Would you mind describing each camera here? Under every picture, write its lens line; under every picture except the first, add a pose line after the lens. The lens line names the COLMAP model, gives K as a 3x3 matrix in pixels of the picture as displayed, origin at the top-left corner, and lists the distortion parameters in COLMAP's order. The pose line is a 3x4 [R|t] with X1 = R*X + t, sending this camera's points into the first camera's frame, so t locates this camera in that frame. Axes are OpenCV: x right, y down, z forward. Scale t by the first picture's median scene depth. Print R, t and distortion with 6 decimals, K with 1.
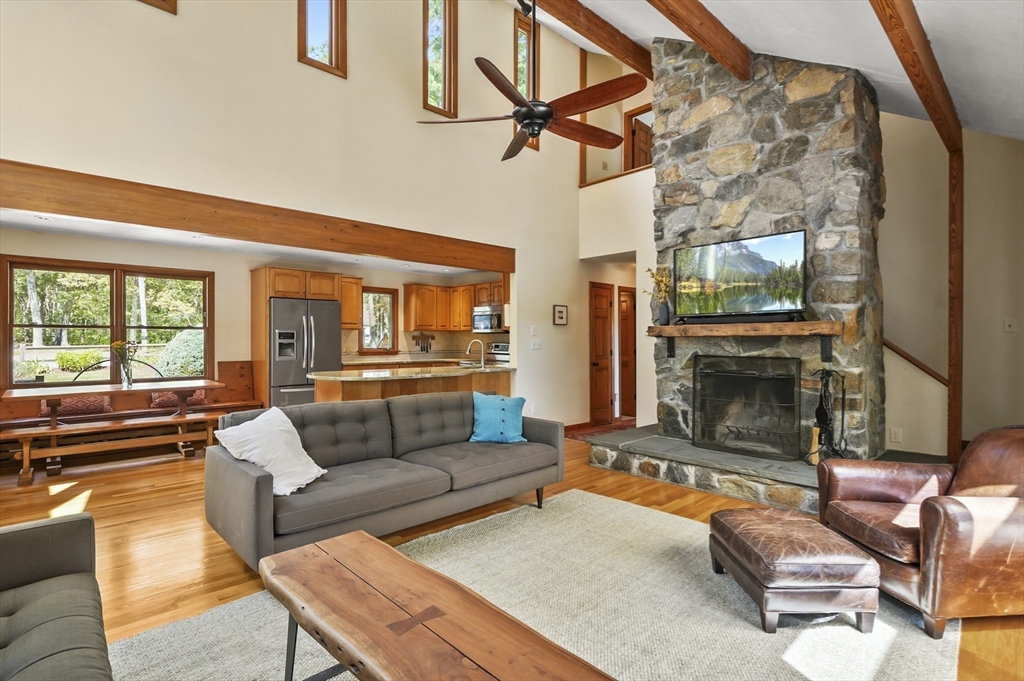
lens RADIAL K [[505.8, 0, 502.8], [0, 505.8, 340.9], [0, 0, 1]] dist [-0.010918, 0.001967]
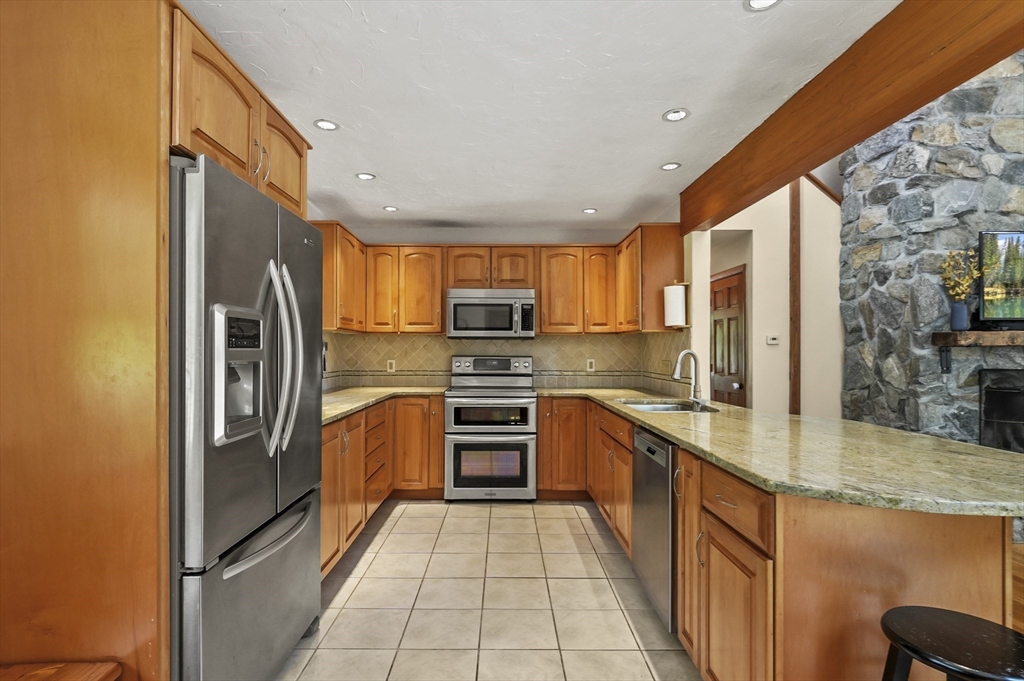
lens RADIAL K [[505.8, 0, 504.8], [0, 505.8, 351.7], [0, 0, 1]] dist [-0.010918, 0.001967]
pose [[0.669653, -0.003083, 0.742668, -0.599020], [0.002028, 0.999995, 0.002323, -0.002461], [-0.742672, -0.000049, 0.669656, 0.868636]]
